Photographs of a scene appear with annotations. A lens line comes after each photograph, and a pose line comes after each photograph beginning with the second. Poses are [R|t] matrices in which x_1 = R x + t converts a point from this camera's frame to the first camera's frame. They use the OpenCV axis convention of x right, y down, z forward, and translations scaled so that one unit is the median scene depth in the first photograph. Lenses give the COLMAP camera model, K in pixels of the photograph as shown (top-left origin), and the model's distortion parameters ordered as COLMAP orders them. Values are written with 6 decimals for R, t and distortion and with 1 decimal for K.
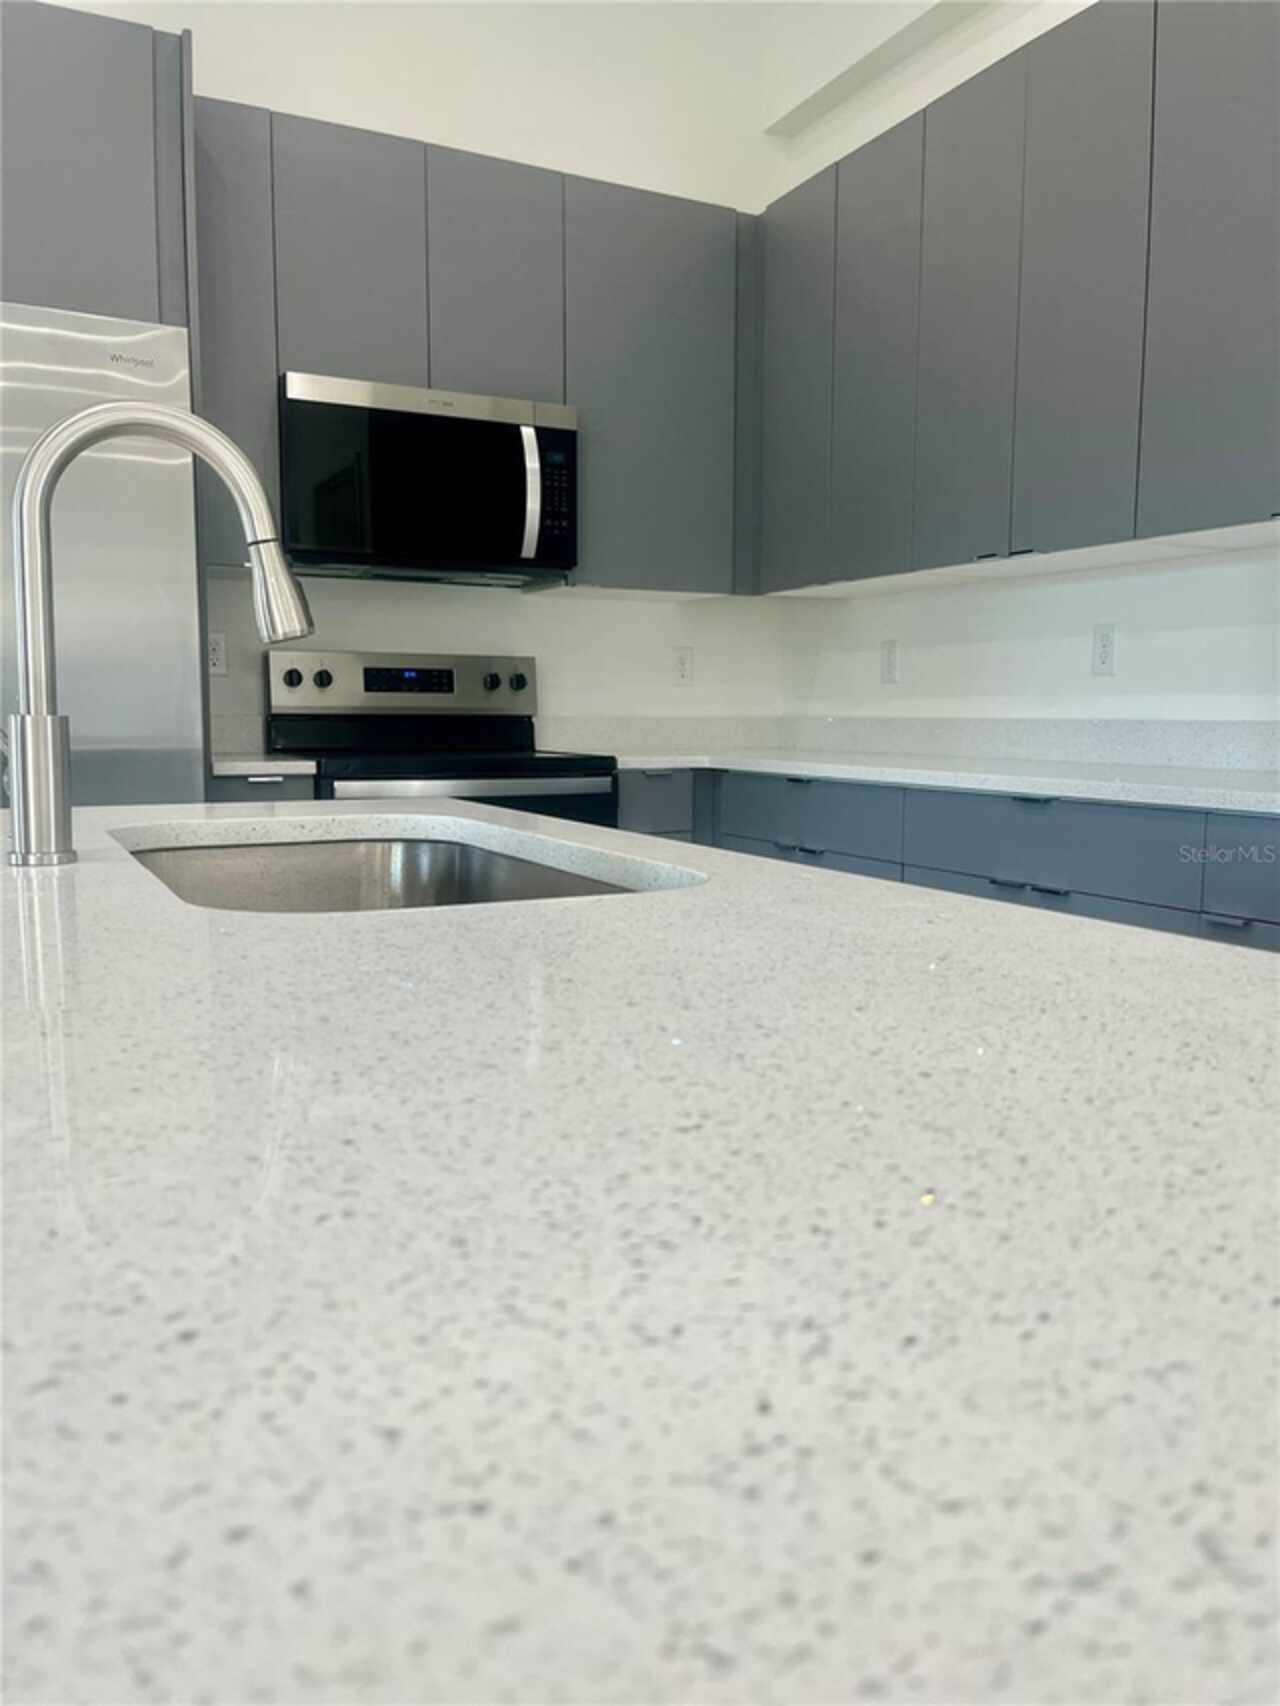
lens RADIAL K [[1305.7, 0, 640.0], [0, 1305.7, 853.0], [0, 0, 1]] dist [0.041925, -0.006840]
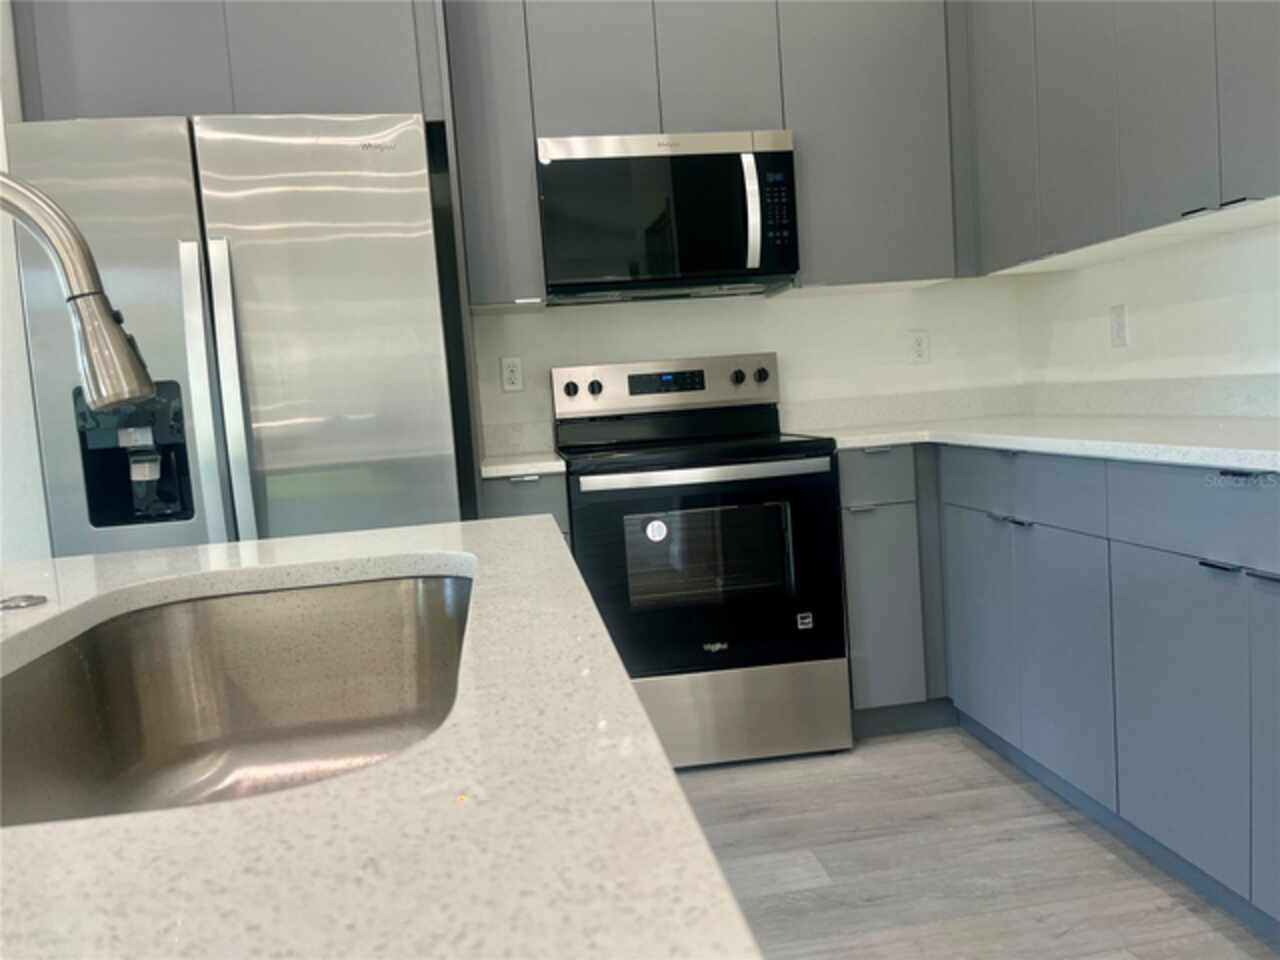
lens RADIAL K [[976.9, 0, 640.0], [0, 976.9, 480.0], [0, 0, 1]] dist [0.010980, -0.007625]
pose [[0.943142, -0.046353, -0.329141, 0.094041], [0.041910, 0.998909, -0.020585, -0.028222], [0.329736, 0.005621, 0.944056, 0.168659]]
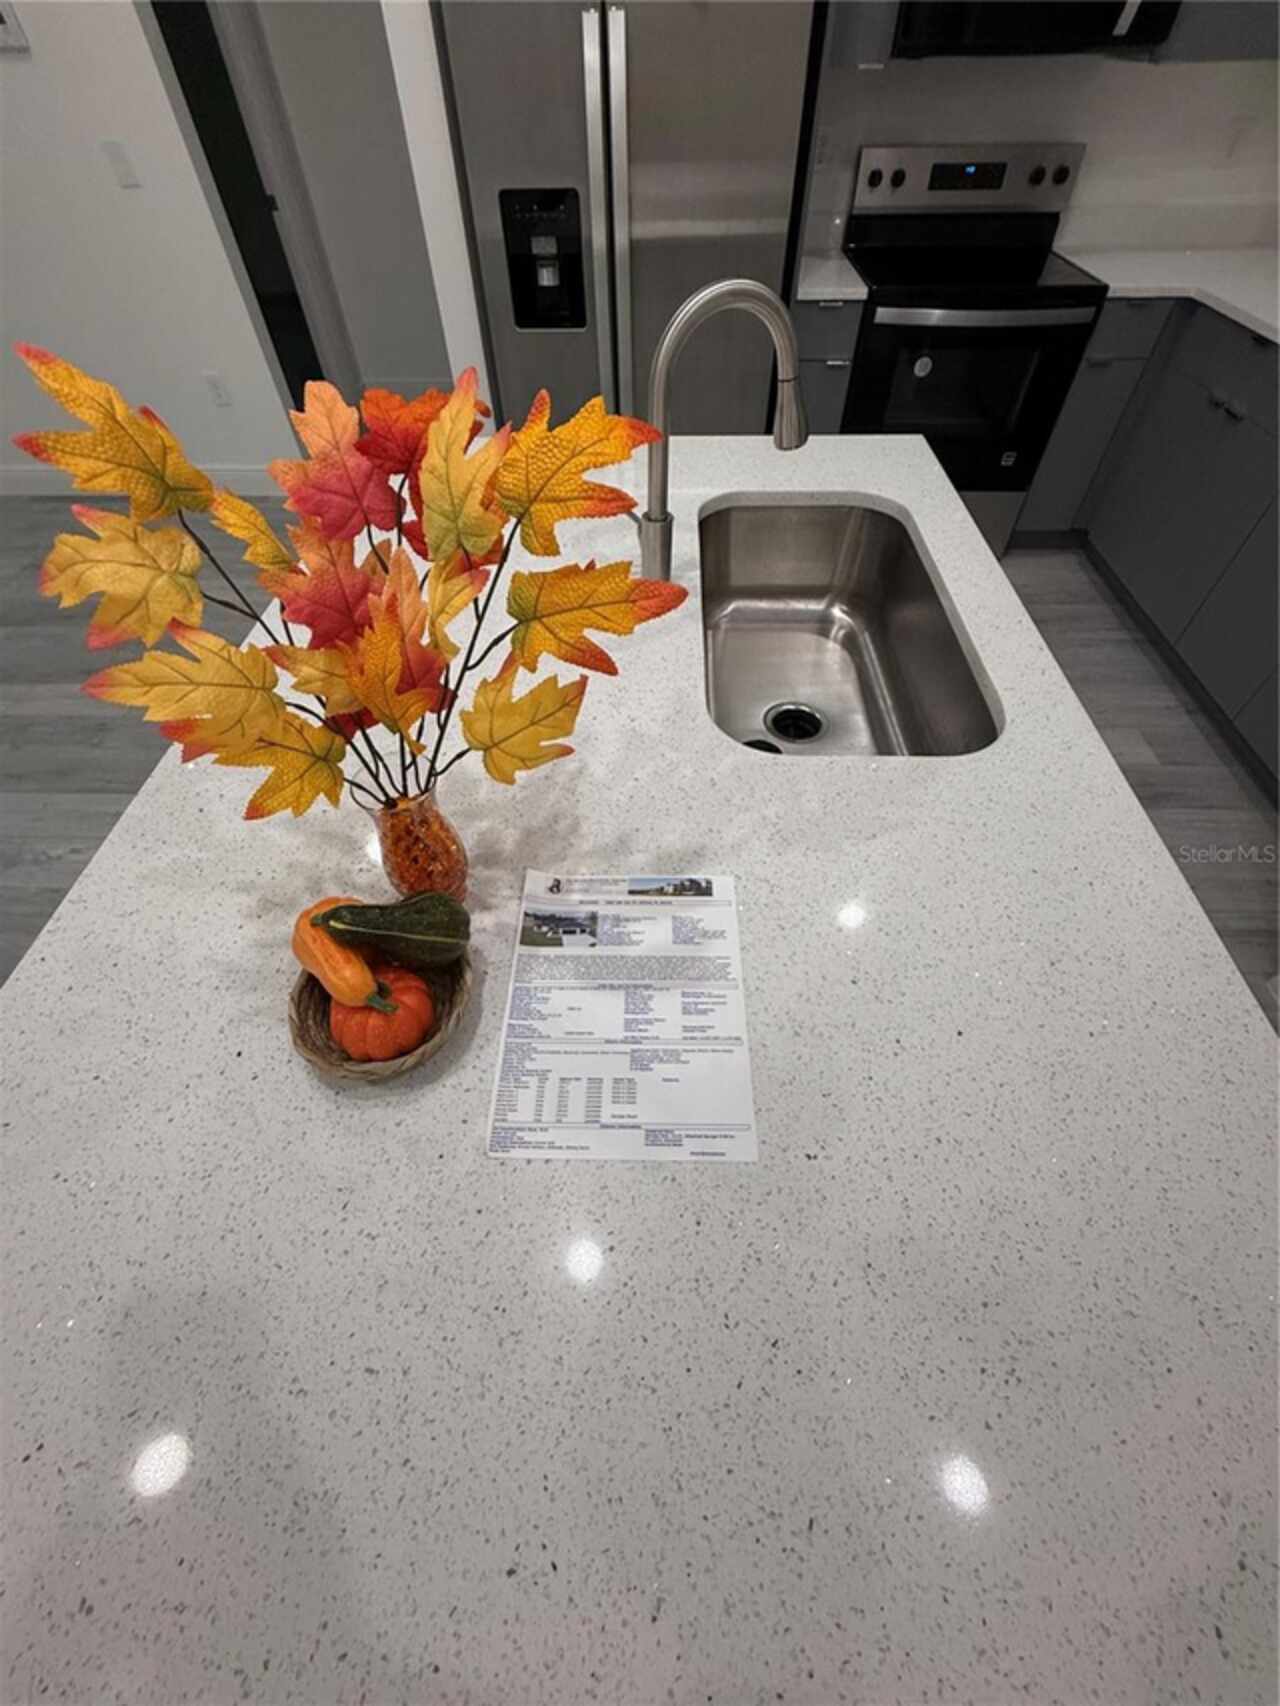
lens RADIAL K [[681.7, 0, 640.0], [0, 681.7, 853.0], [0, 0, 1]] dist [0.001211, -0.000173]
pose [[0.874911, 0.362117, -0.321561, -0.005115], [-0.031428, 0.705050, 0.708461, -0.137213], [0.483262, -0.609735, 0.628236, 0.041288]]
